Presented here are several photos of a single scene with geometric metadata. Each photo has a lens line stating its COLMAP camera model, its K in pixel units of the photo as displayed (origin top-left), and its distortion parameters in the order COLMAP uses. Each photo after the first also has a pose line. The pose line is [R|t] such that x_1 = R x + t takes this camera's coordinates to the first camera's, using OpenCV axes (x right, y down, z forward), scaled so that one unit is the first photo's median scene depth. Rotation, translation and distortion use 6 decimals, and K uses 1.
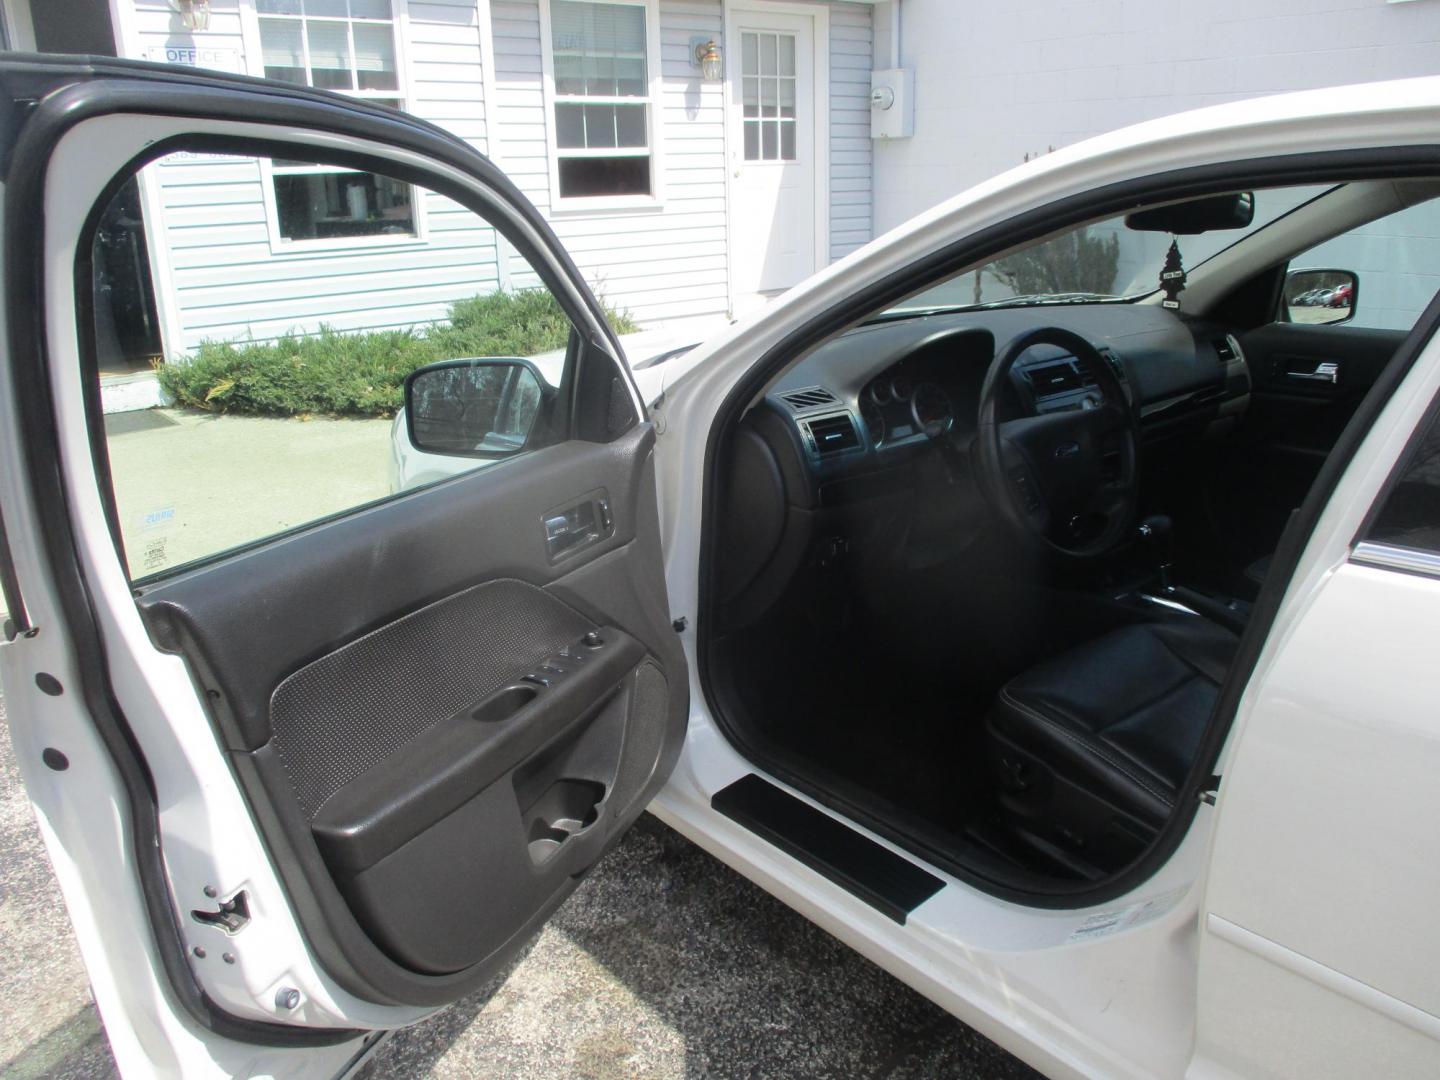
lens RADIAL K [[1192.4, 0, 731.1], [0, 1192.4, 535.9], [0, 0, 1]] dist [-0.032372, 0.001671]
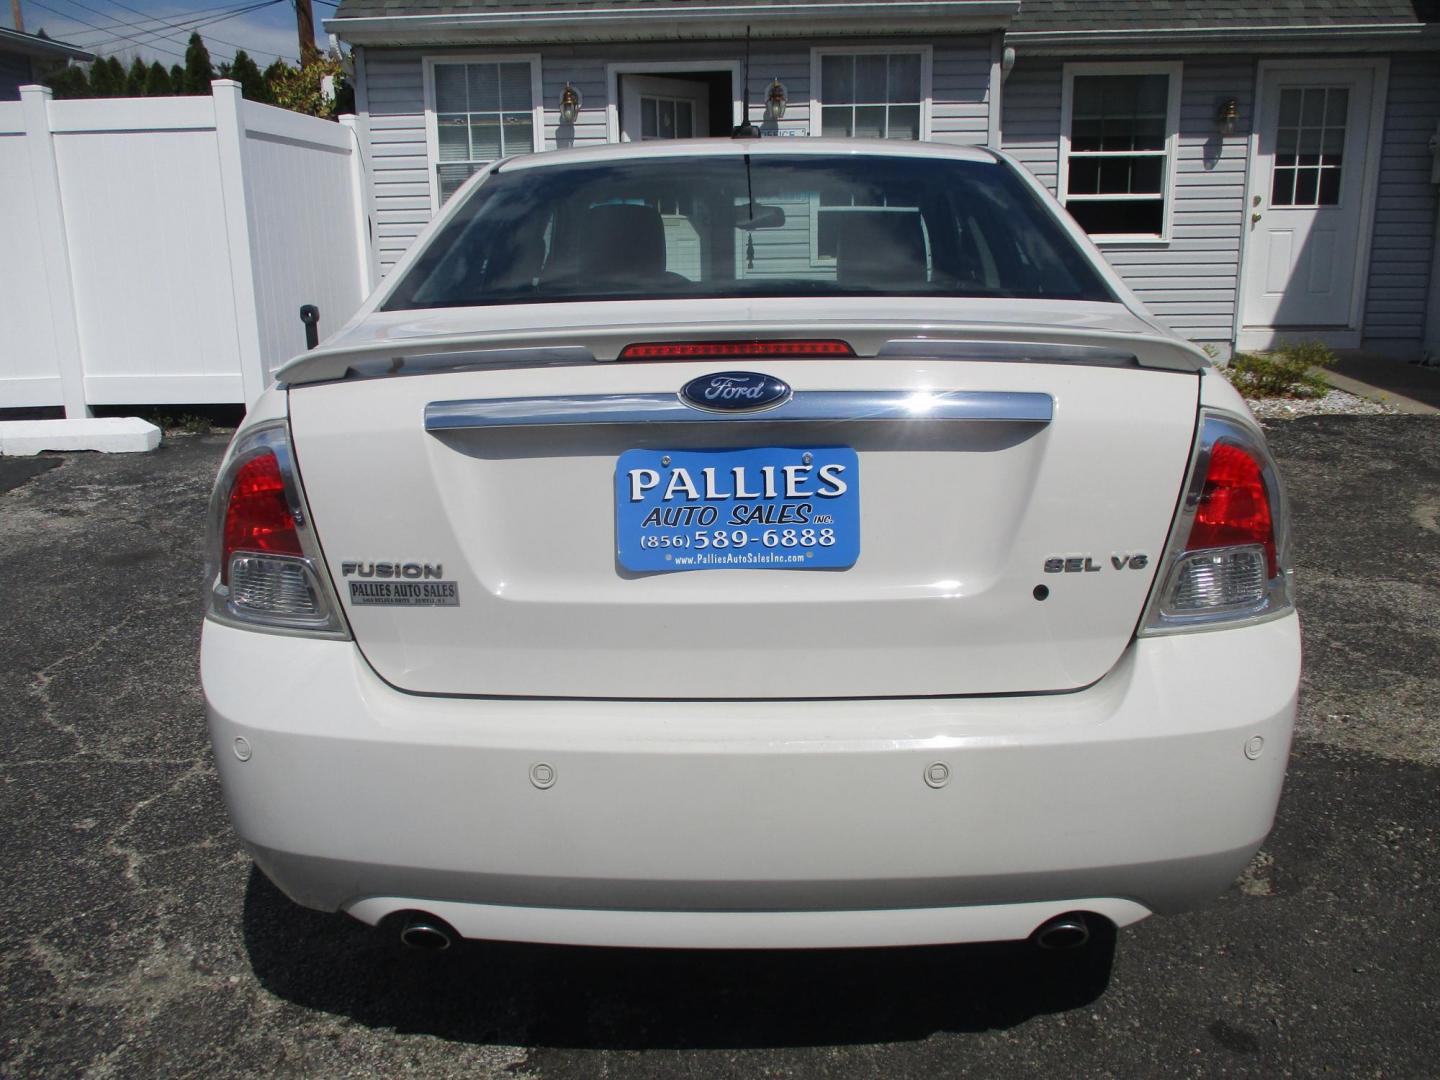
lens RADIAL K [[1192.4, 0, 716.9], [0, 1192.4, 538.3], [0, 0, 1]] dist [-0.032372, 0.001671]
pose [[0.733747, 0.179276, -0.655344, 0.425979], [-0.203167, 0.978320, 0.040157, 0.046006], [0.648336, 0.103680, 0.754262, -0.122870]]
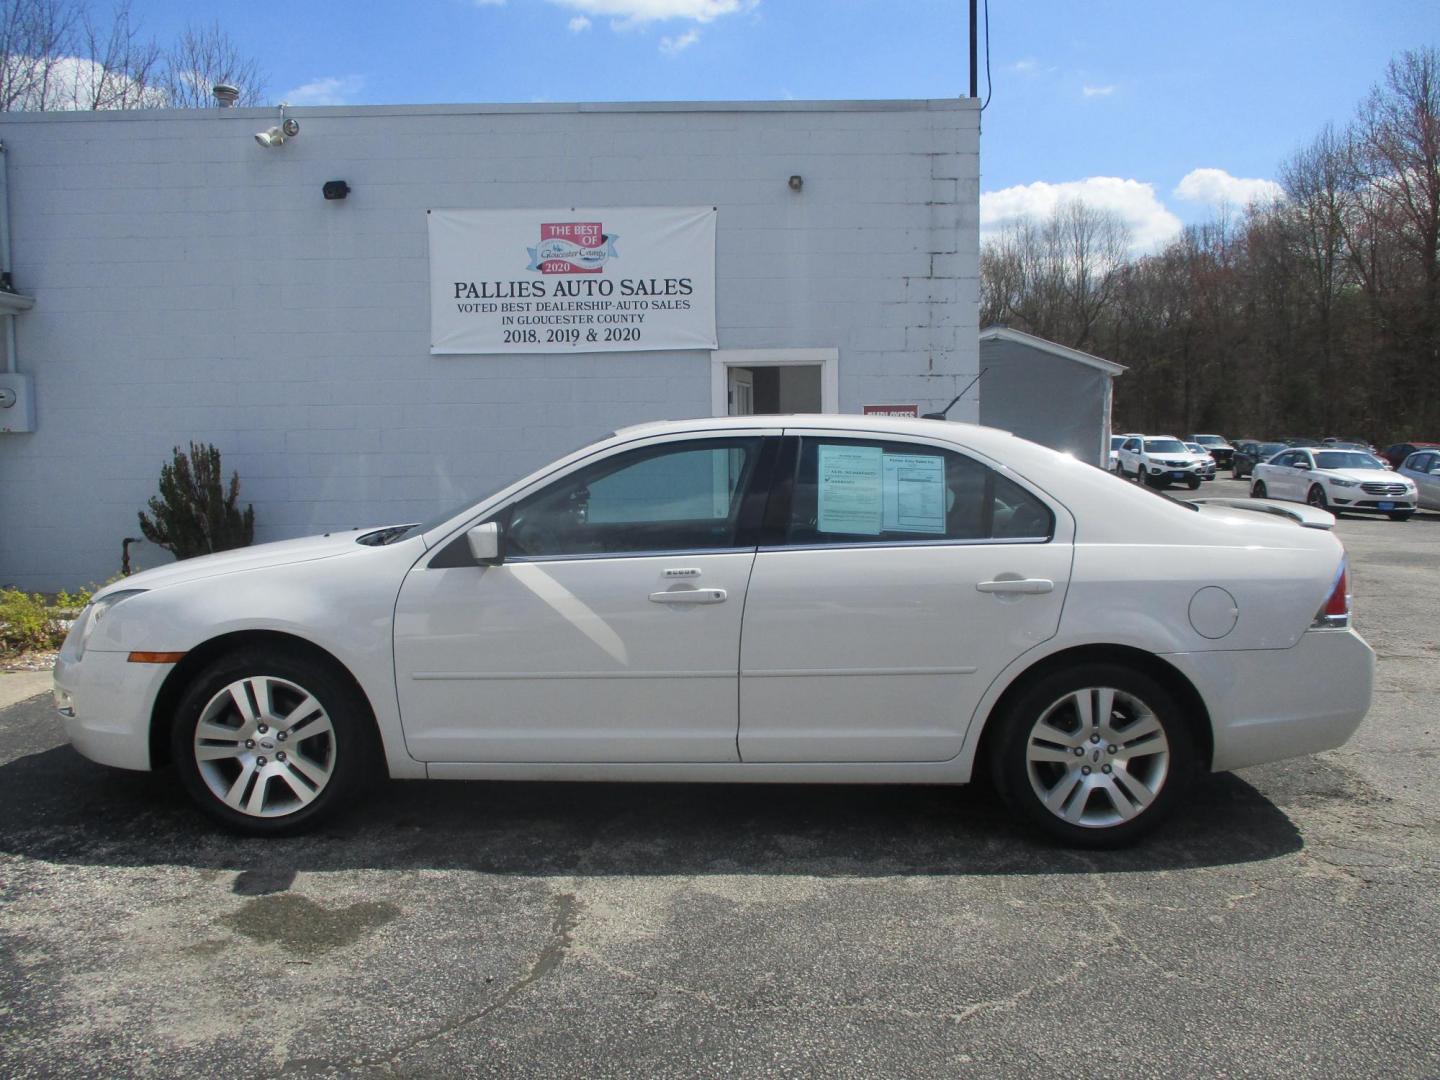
lens RADIAL K [[1192.4, 0, 720.5], [0, 1192.4, 536.4], [0, 0, 1]] dist [-0.032372, 0.001671]
pose [[0.658464, -0.040505, 0.751521, -0.288320], [0.220161, 0.965237, -0.140876, 0.059686], [-0.719690, 0.258218, 0.644492, -0.159506]]
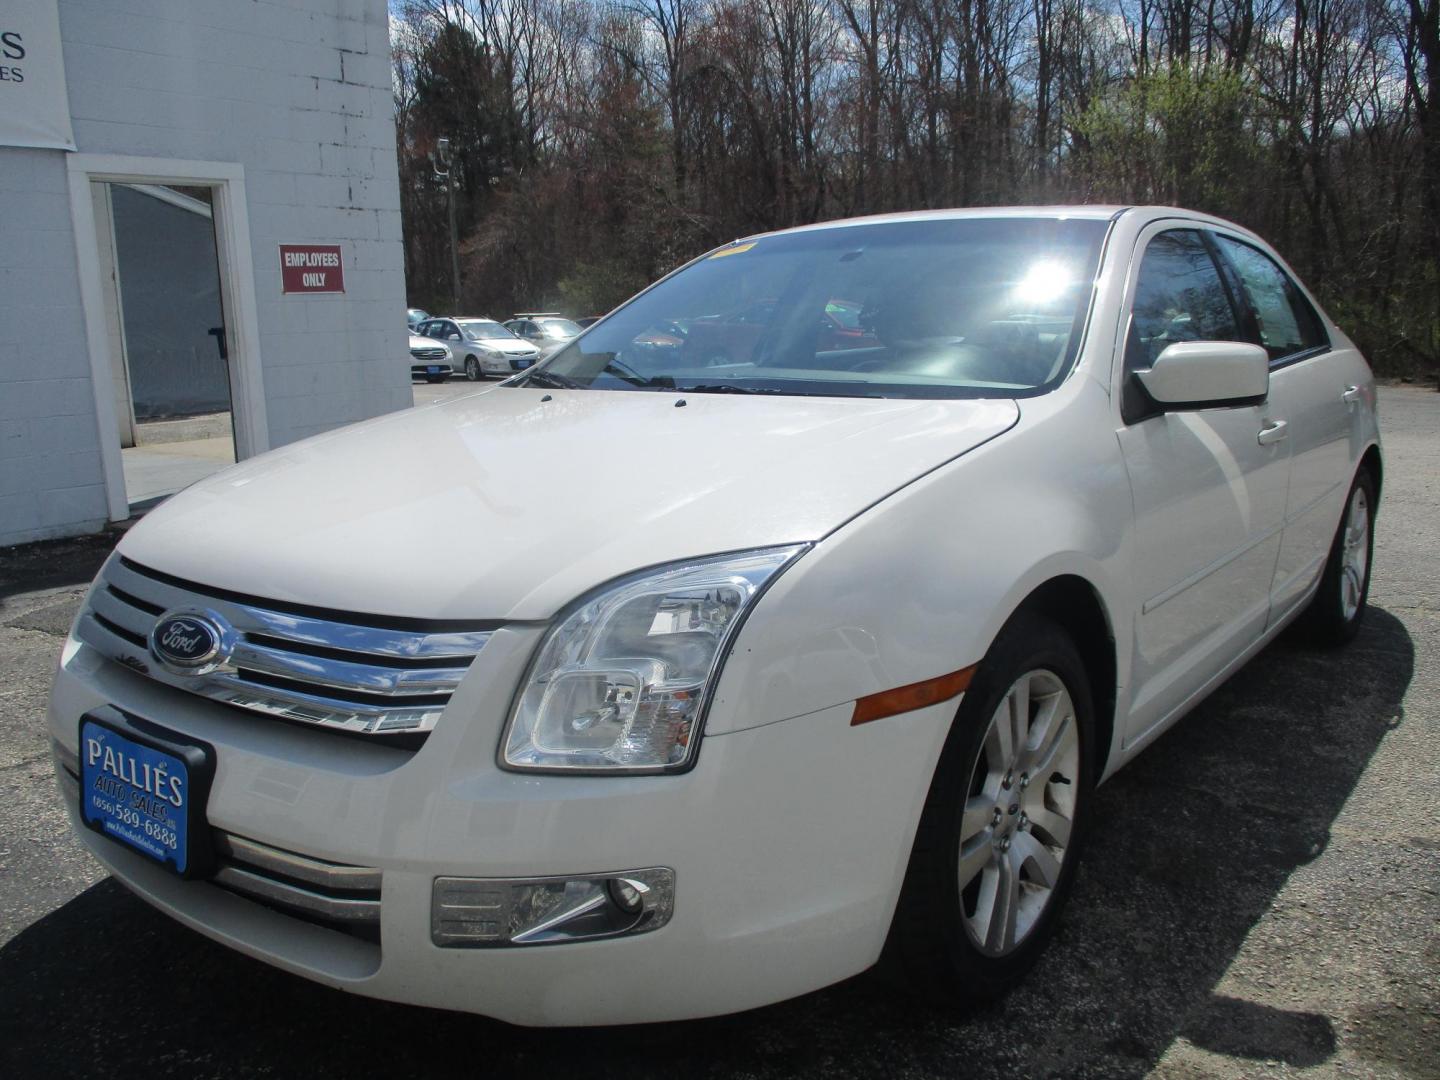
lens RADIAL K [[1192.4, 0, 722.2], [0, 1192.4, 536.5], [0, 0, 1]] dist [-0.032372, 0.001671]
pose [[-0.189937, -0.158911, 0.968851, -0.265333], [0.320433, 0.922743, 0.214168, -0.084867], [-0.928034, 0.351130, -0.124342, 0.357113]]
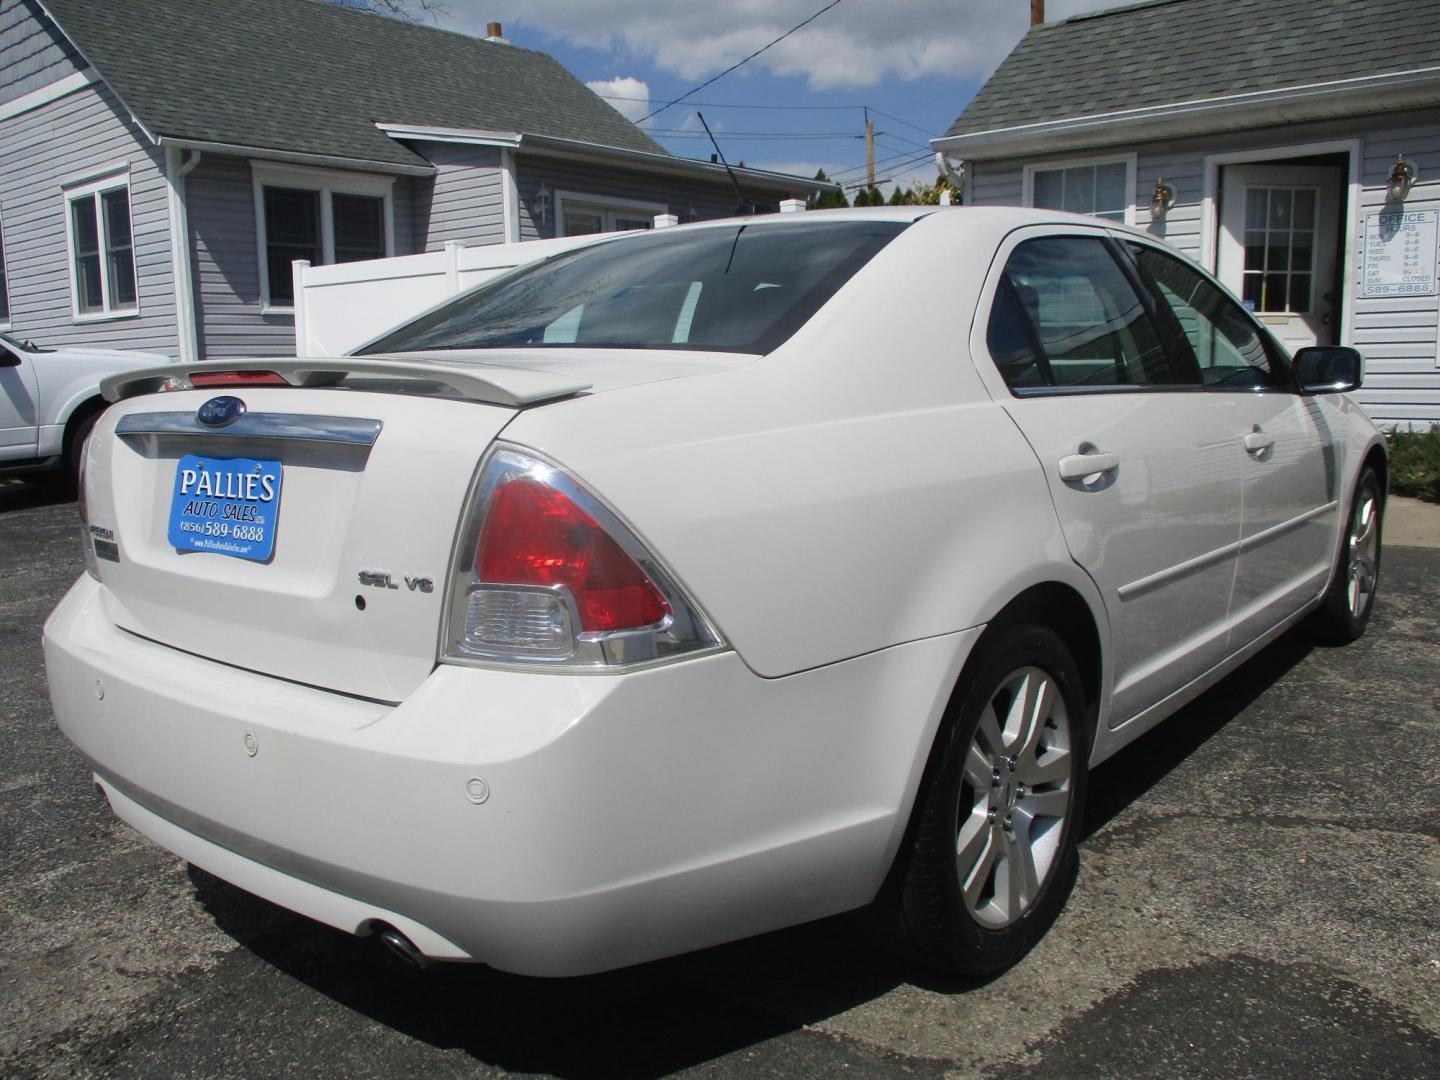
lens RADIAL K [[1192.4, 0, 713.2], [0, 1192.4, 536.4], [0, 0, 1]] dist [-0.032372, 0.001671]
pose [[0.167098, 0.164315, -0.972152, 0.542407], [-0.280256, 0.953257, 0.112950, 0.002874], [0.945270, 0.253577, 0.205337, 0.056555]]
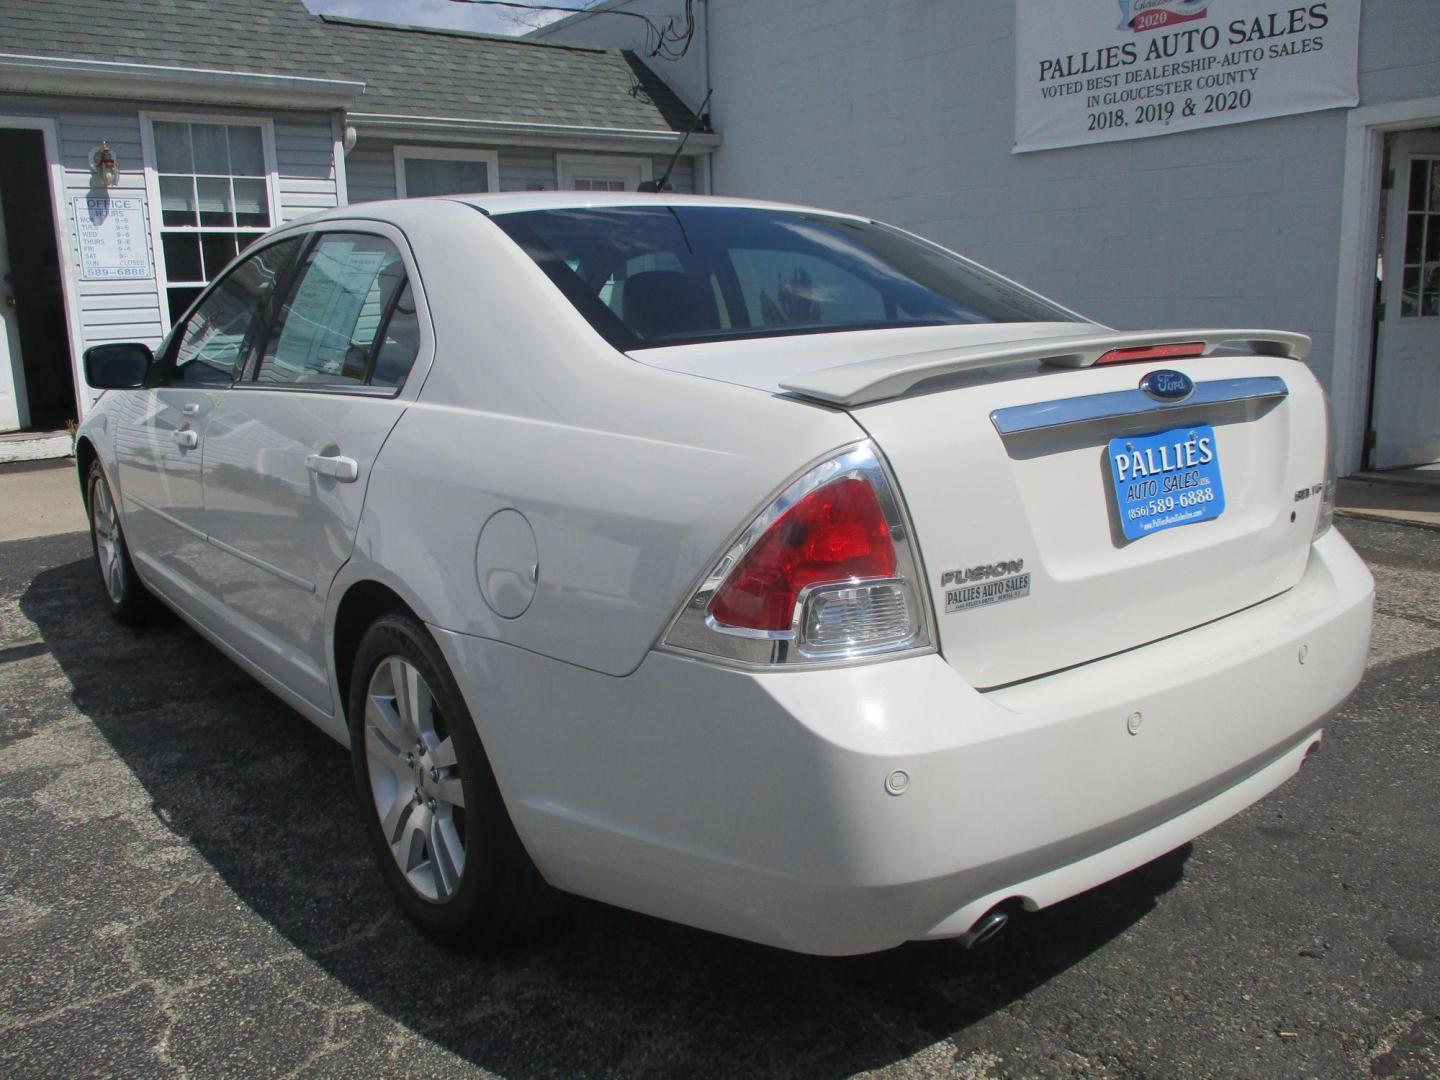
lens RADIAL K [[1192.4, 0, 719.3], [0, 1192.4, 541.1], [0, 0, 1]] dist [-0.032372, 0.001671]
pose [[0.998524, 0.006561, -0.053922, 0.237987], [-0.011981, 0.994834, -0.100810, 0.083160], [0.052982, 0.101308, 0.993443, -0.210245]]
